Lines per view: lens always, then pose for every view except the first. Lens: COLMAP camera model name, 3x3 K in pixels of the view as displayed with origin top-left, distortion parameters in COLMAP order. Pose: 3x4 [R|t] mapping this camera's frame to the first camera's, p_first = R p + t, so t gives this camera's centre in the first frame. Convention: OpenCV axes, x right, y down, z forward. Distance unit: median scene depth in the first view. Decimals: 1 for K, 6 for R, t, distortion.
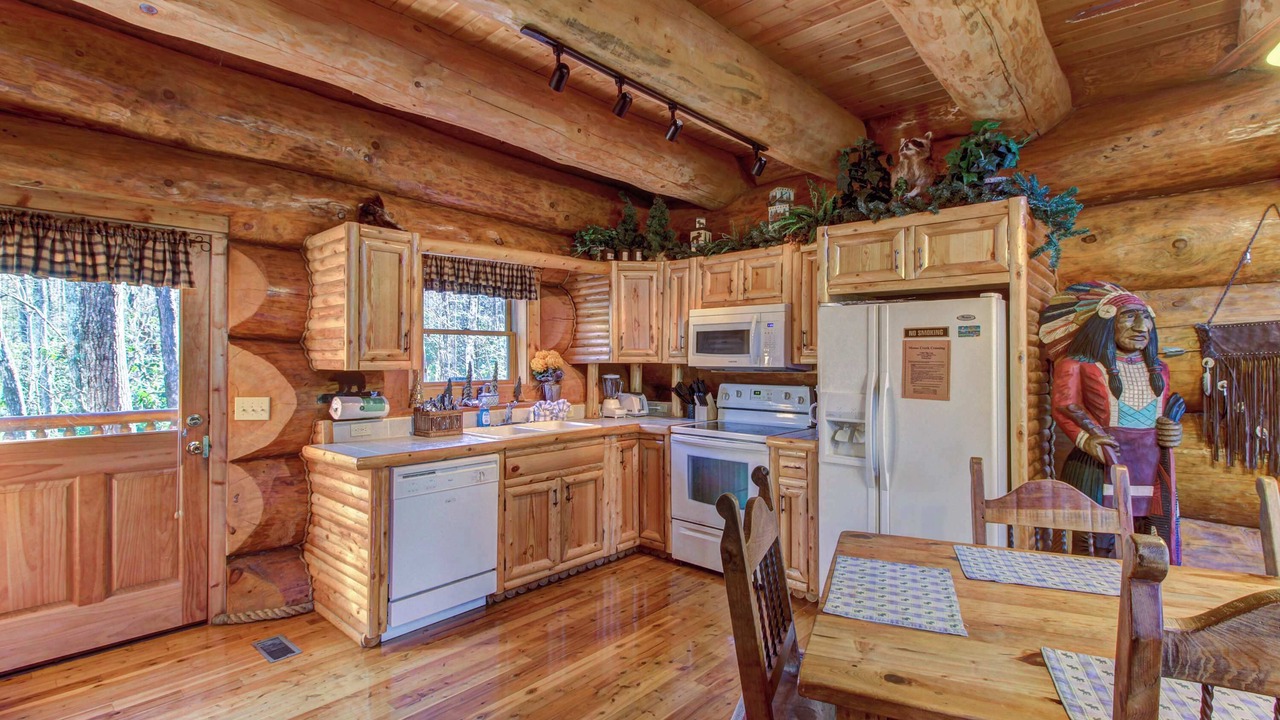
lens RADIAL K [[641.2, 0, 629.9], [0, 641.2, 353.2], [0, 0, 1]] dist [0.013282, -0.000351]
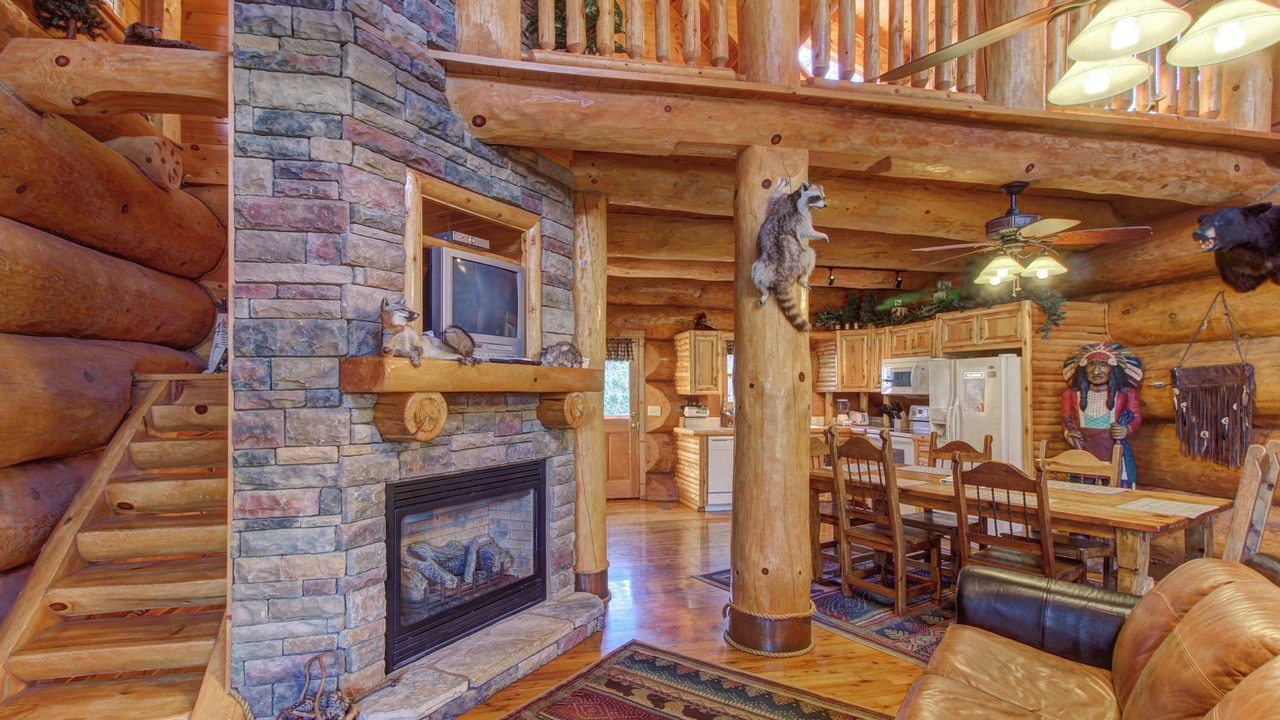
lens RADIAL K [[641.2, 0, 629.9], [0, 641.2, 353.2], [0, 0, 1]] dist [0.013282, -0.000351]
pose [[0.860322, -0.030323, -0.508849, 0.514192], [0.006446, 0.998796, -0.048621, -0.010732], [0.509711, 0.038550, 0.859482, -1.024961]]
